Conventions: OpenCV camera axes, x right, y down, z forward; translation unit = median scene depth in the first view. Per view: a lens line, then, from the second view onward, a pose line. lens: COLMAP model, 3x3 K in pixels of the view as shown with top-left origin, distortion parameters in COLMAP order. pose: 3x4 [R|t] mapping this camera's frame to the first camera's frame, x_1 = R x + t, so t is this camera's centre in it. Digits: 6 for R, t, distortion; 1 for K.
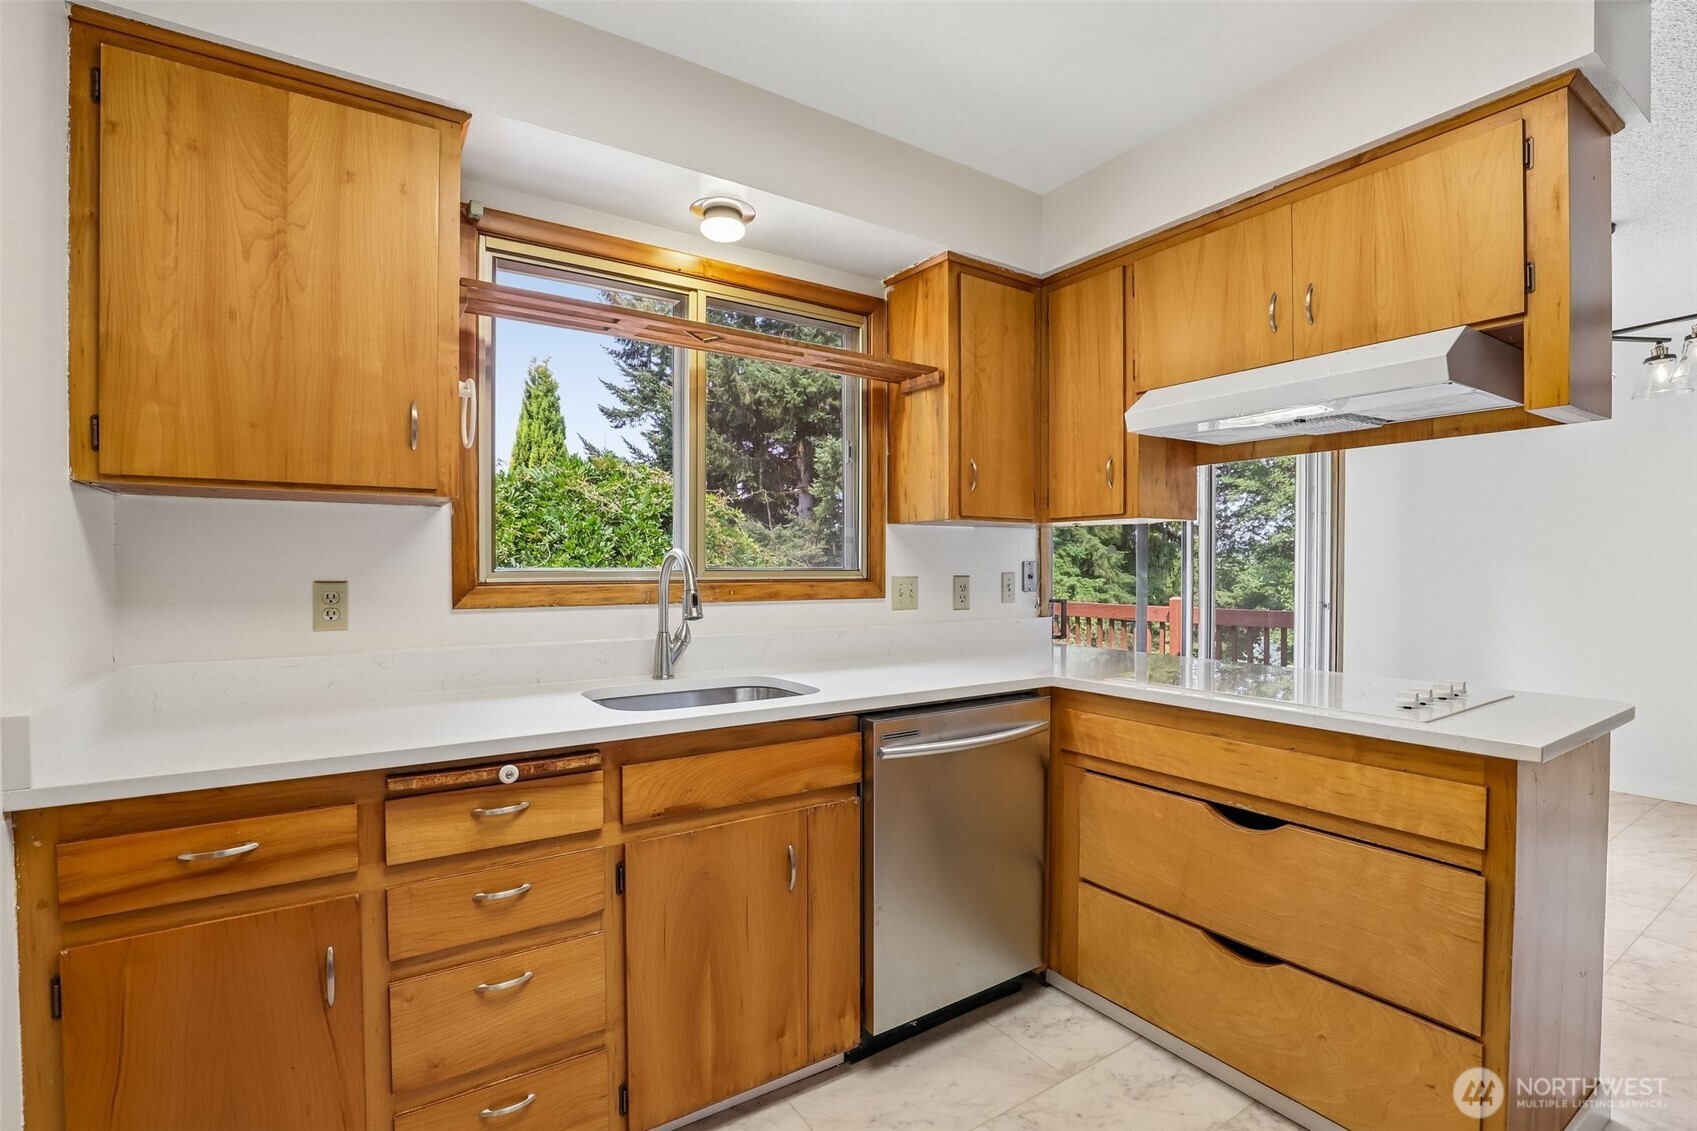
lens RADIAL K [[787.9, 0, 844.6], [0, 787.9, 573.4], [0, 0, 1]] dist [-0.031585, 0.004855]
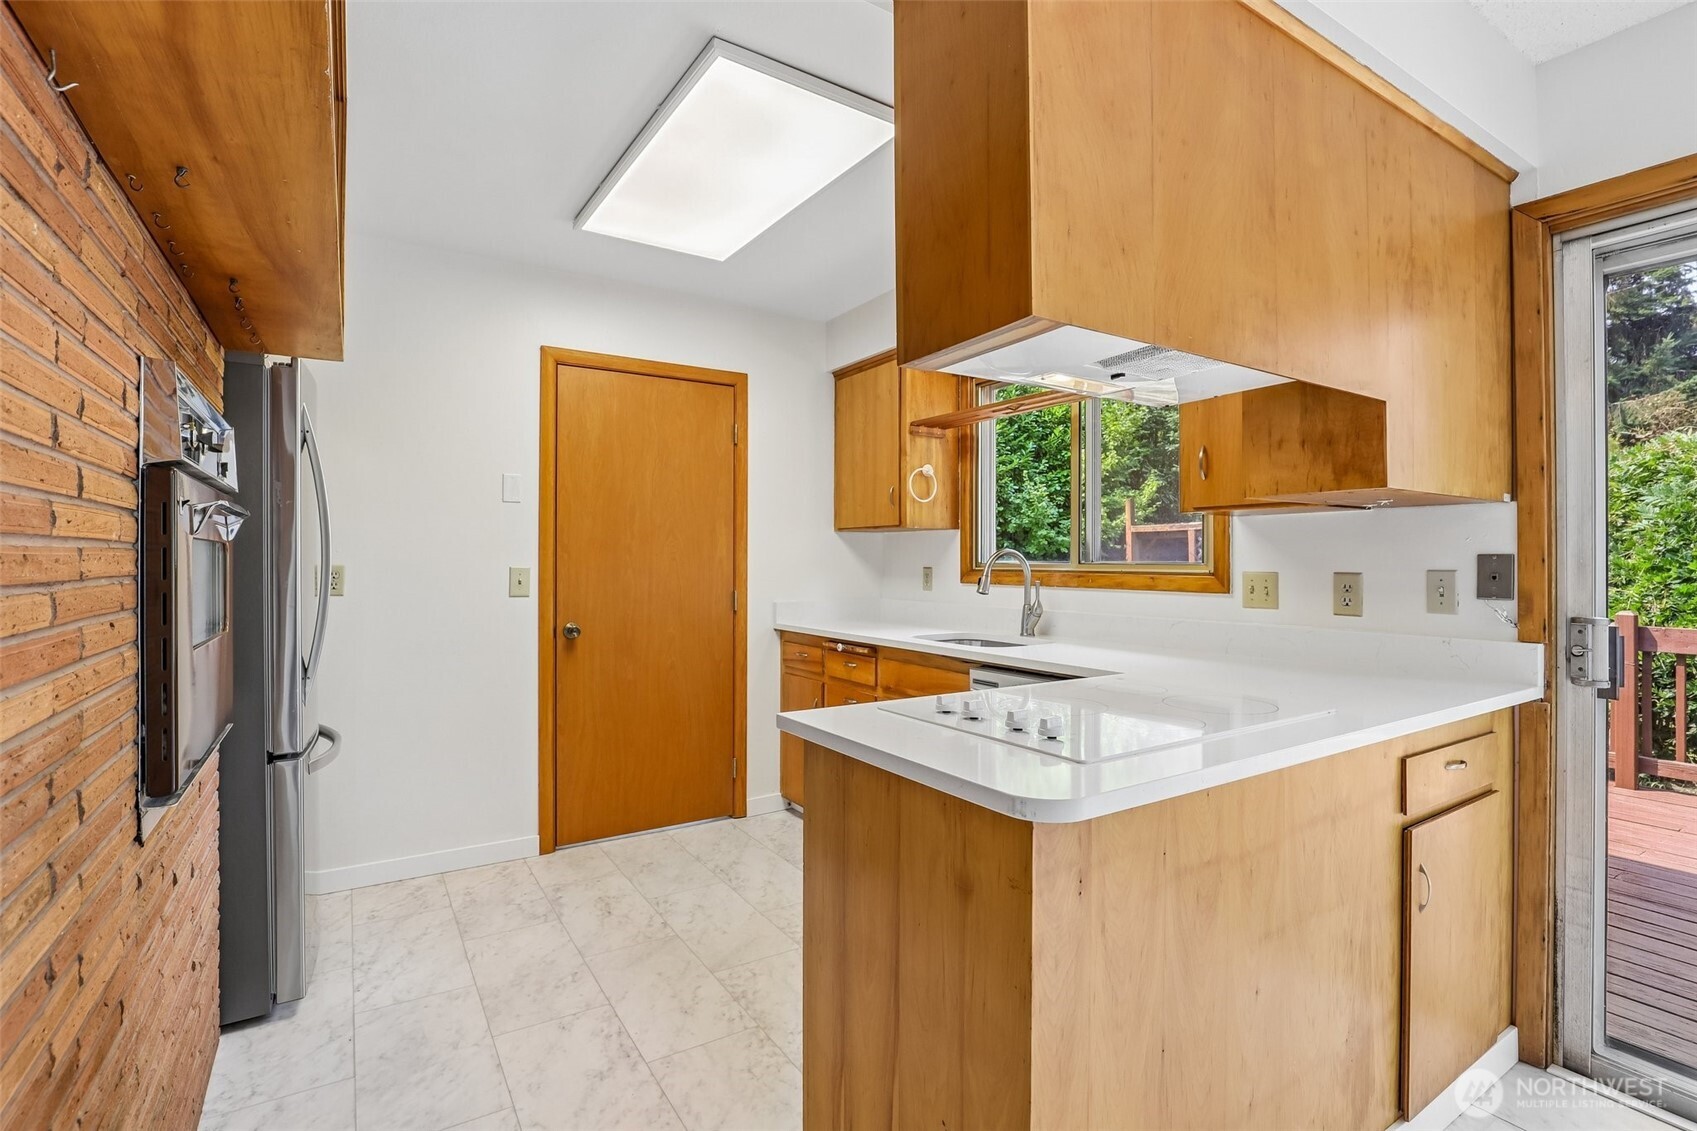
lens RADIAL K [[787.9, 0, 847.8], [0, 787.9, 553.6], [0, 0, 1]] dist [-0.031585, 0.004855]
pose [[-0.025541, -0.007723, -0.999644, 1.322008], [-0.009956, 0.999923, -0.007471, -0.007760], [0.999624, 0.009761, -0.025616, 0.727131]]
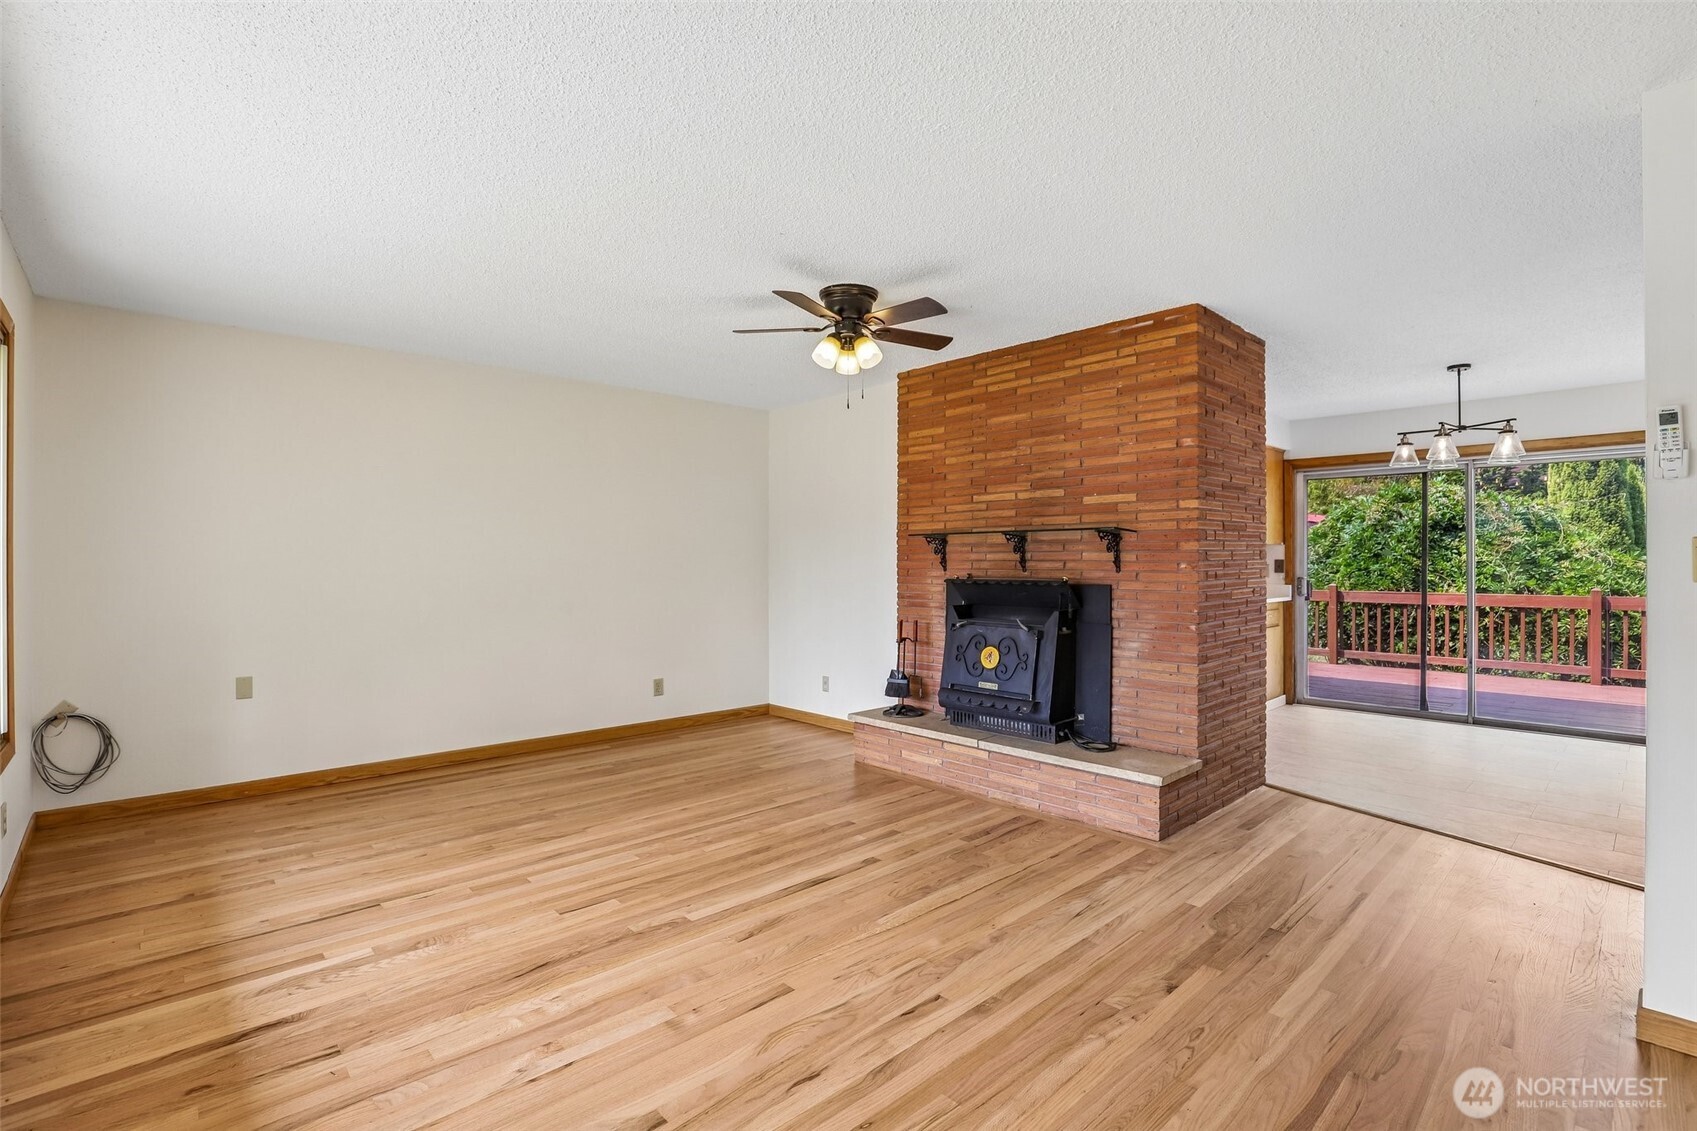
lens RADIAL K [[787.9, 0, 834.0], [0, 787.9, 558.4], [0, 0, 1]] dist [-0.031585, 0.004855]
pose [[0.150534, -0.001222, -0.988604, 3.361943], [-0.007867, 0.999966, -0.002434, -0.004856], [0.988573, 0.008144, 0.150520, -0.884093]]
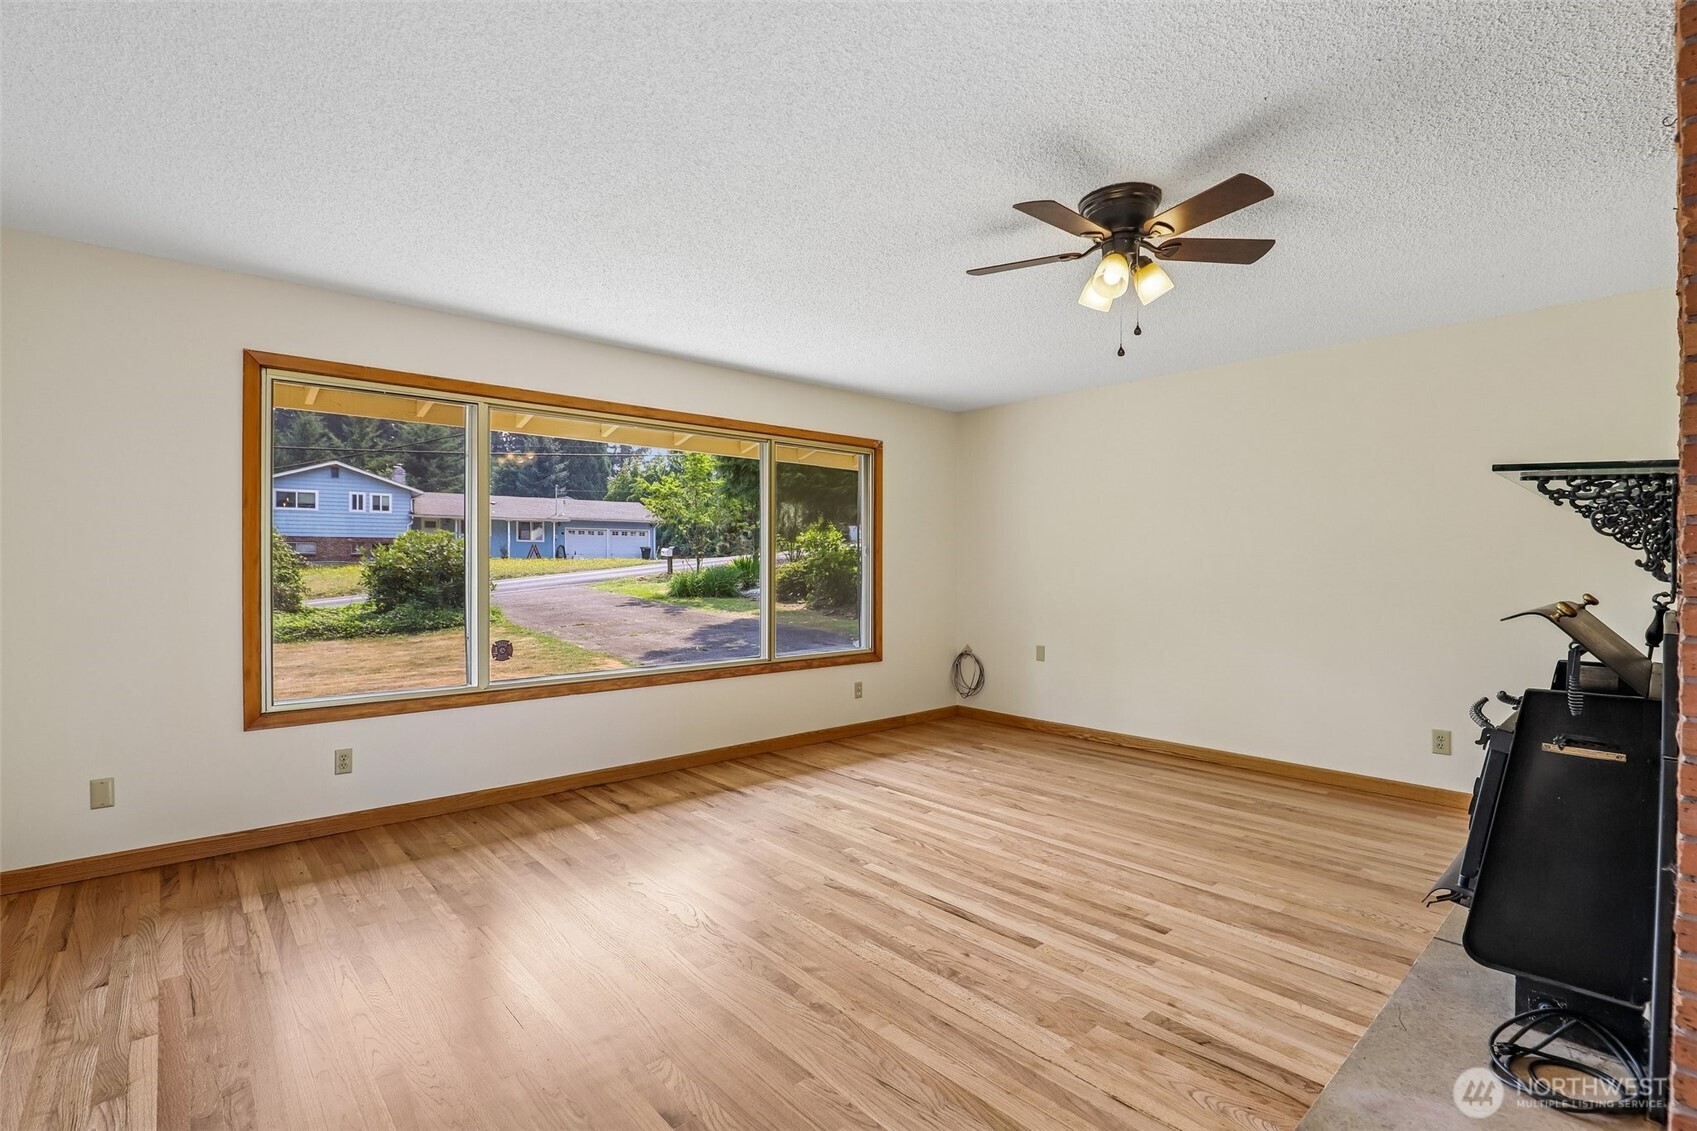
lens RADIAL K [[787.9, 0, 846.5], [0, 787.9, 563.5], [0, 0, 1]] dist [-0.031585, 0.004855]
pose [[-0.990557, -0.002387, -0.137081, 2.229055], [-0.003503, 0.999963, 0.007900, -0.009327], [0.137057, 0.008305, -0.990528, 0.670432]]
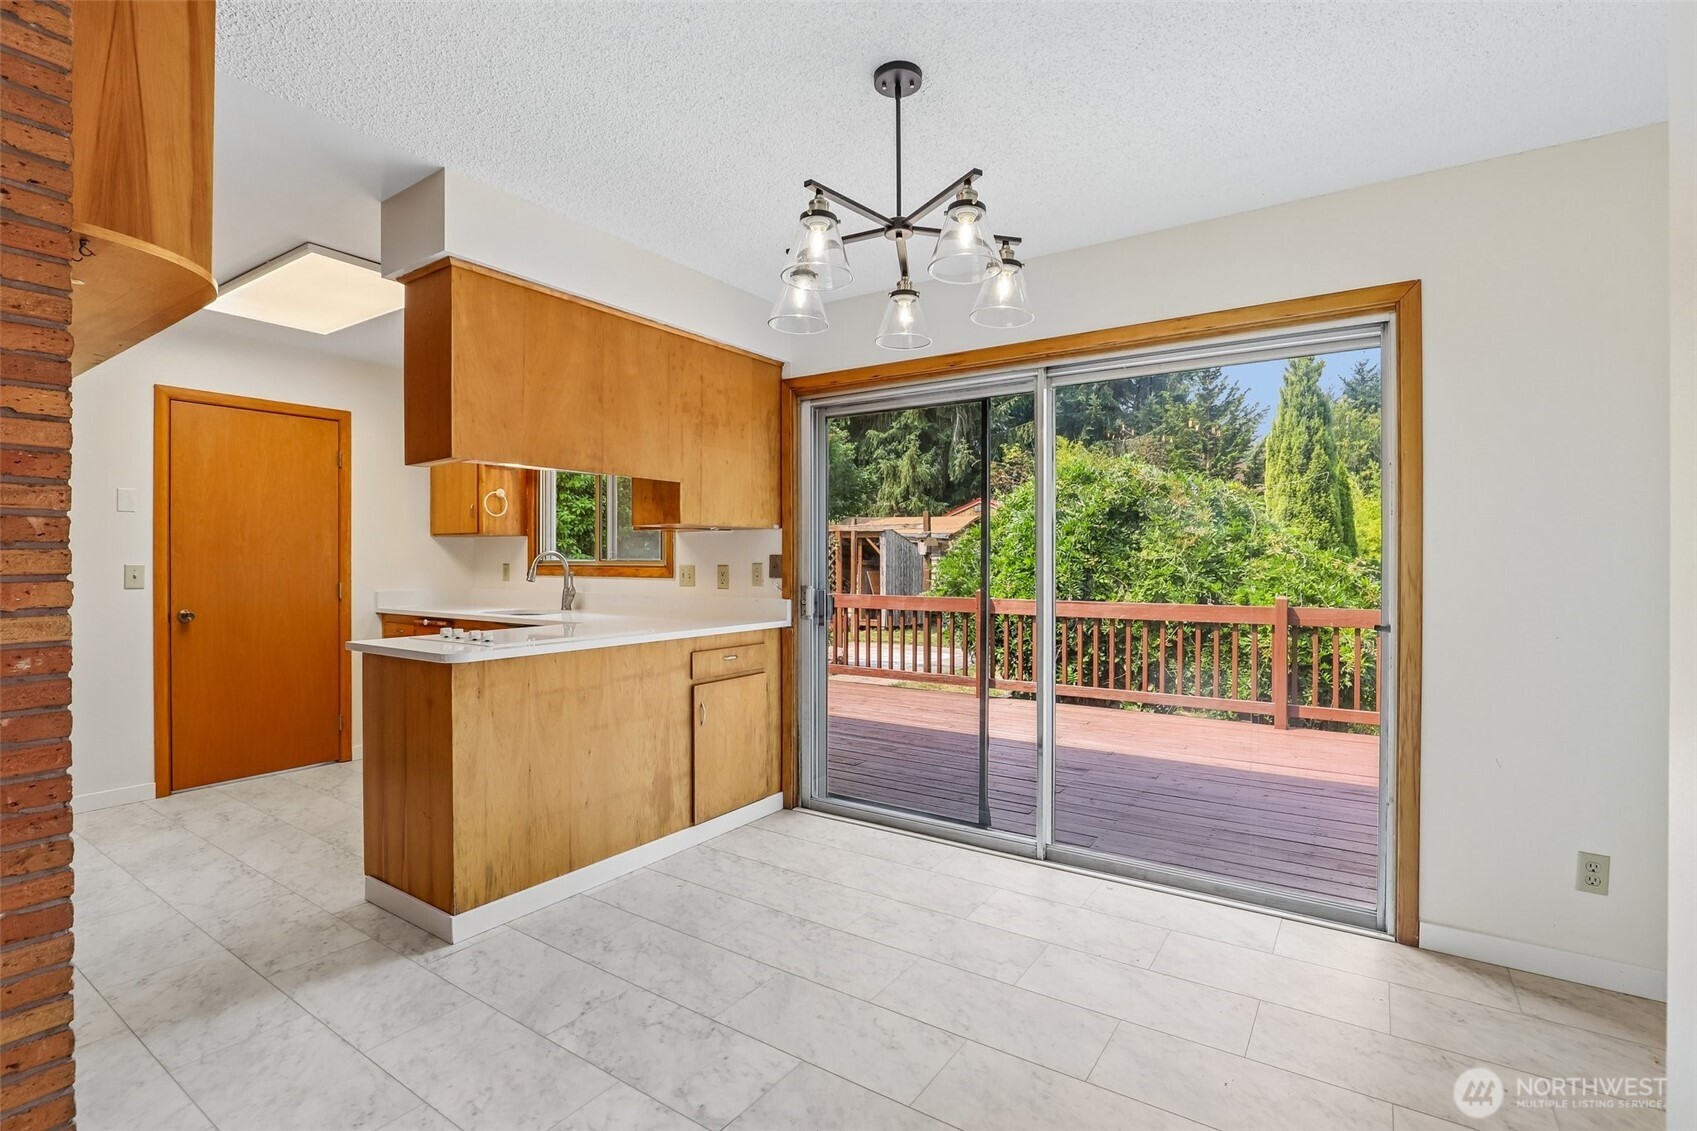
lens RADIAL K [[787.9, 0, 850.9], [0, 787.9, 560.2], [0, 0, 1]] dist [-0.031585, 0.004855]
pose [[0.375289, 0.001891, -0.926906, 2.185870], [-0.008054, 0.999967, -0.001221, -0.008517], [0.926873, 0.007924, 0.375292, 0.953601]]
